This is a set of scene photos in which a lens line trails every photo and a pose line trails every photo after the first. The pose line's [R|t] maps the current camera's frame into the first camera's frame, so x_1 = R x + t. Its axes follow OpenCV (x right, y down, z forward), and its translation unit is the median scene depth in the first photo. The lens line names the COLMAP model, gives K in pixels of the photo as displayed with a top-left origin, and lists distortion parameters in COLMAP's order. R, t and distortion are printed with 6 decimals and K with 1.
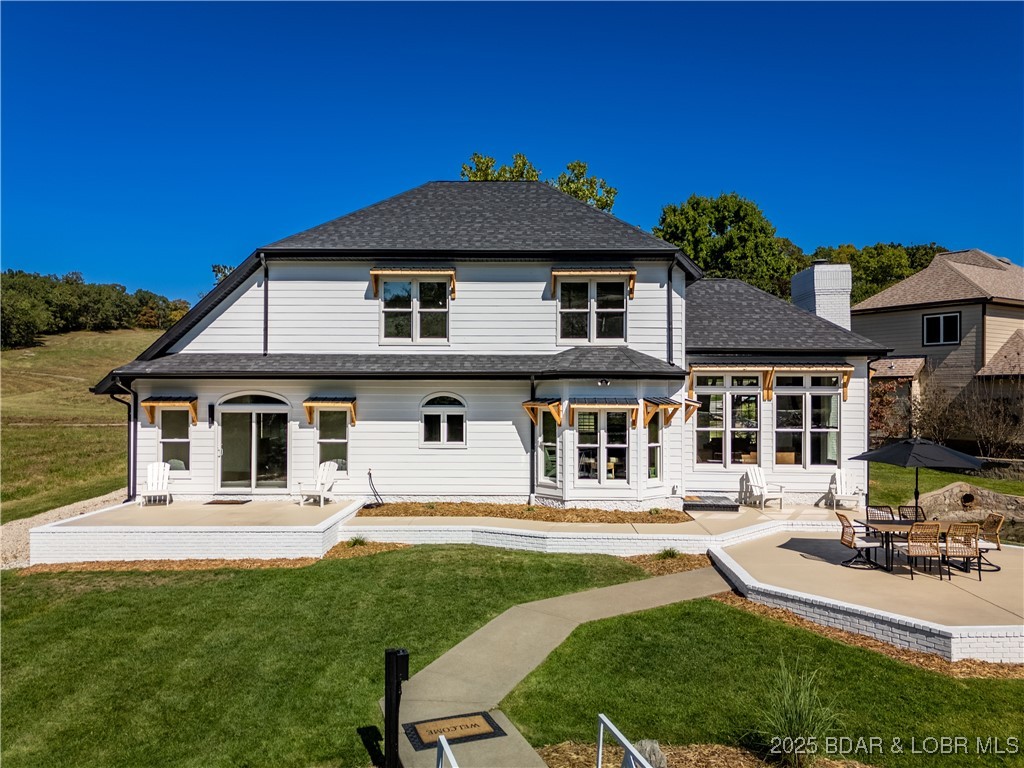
lens RADIAL K [[751.6, 0, 512.0], [0, 751.6, 384.0], [0, 0, 1]] dist [0.041726, 0.000984]
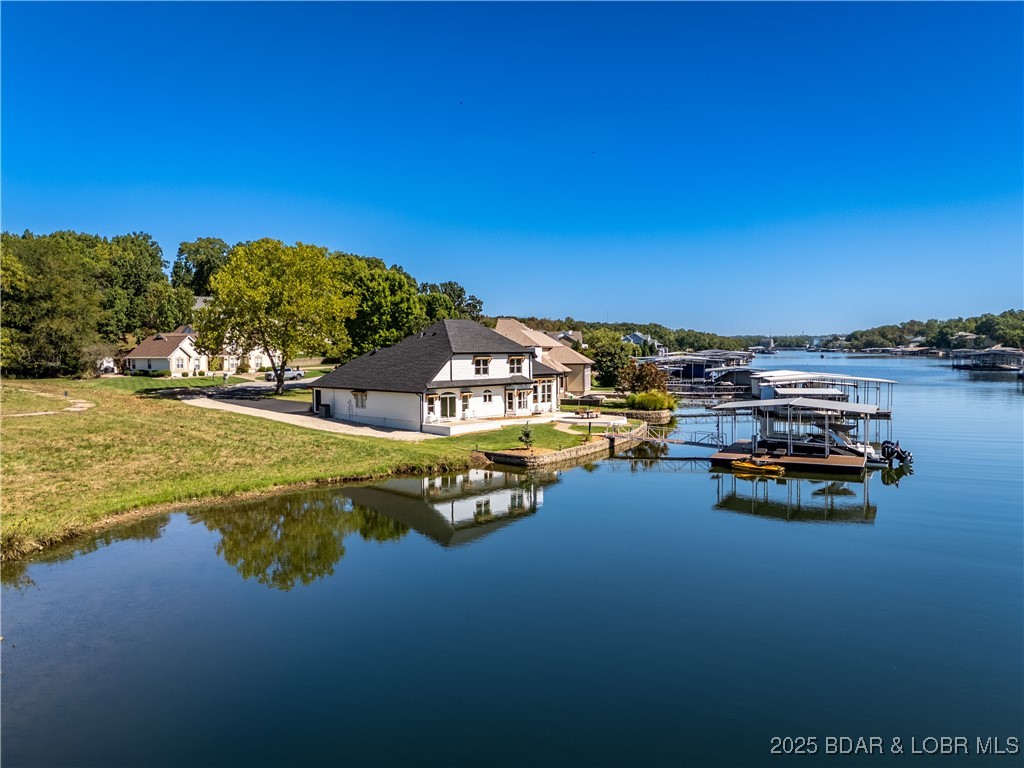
lens RADIAL K [[751.6, 0, 512.0], [0, 751.6, 384.0], [0, 0, 1]] dist [0.041726, 0.000984]
pose [[0.699494, -0.043022, 0.713342, -2.679741], [0.011813, 0.998746, 0.048651, -0.193738], [-0.714541, -0.025604, 0.699125, -1.711172]]
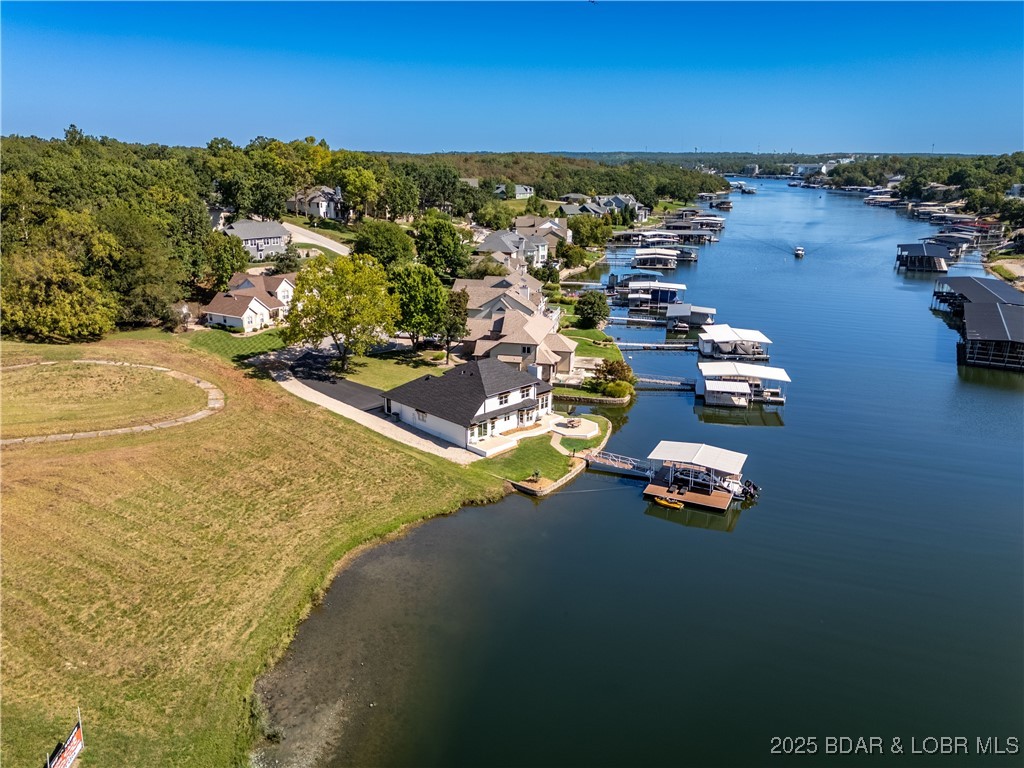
lens RADIAL K [[751.6, 0, 512.0], [0, 751.6, 384.0], [0, 0, 1]] dist [0.041726, 0.000984]
pose [[0.680362, -0.207046, 0.703022, -3.991422], [-0.009369, 0.956728, 0.290832, -1.835882], [-0.732816, -0.204458, 0.648982, -2.649813]]
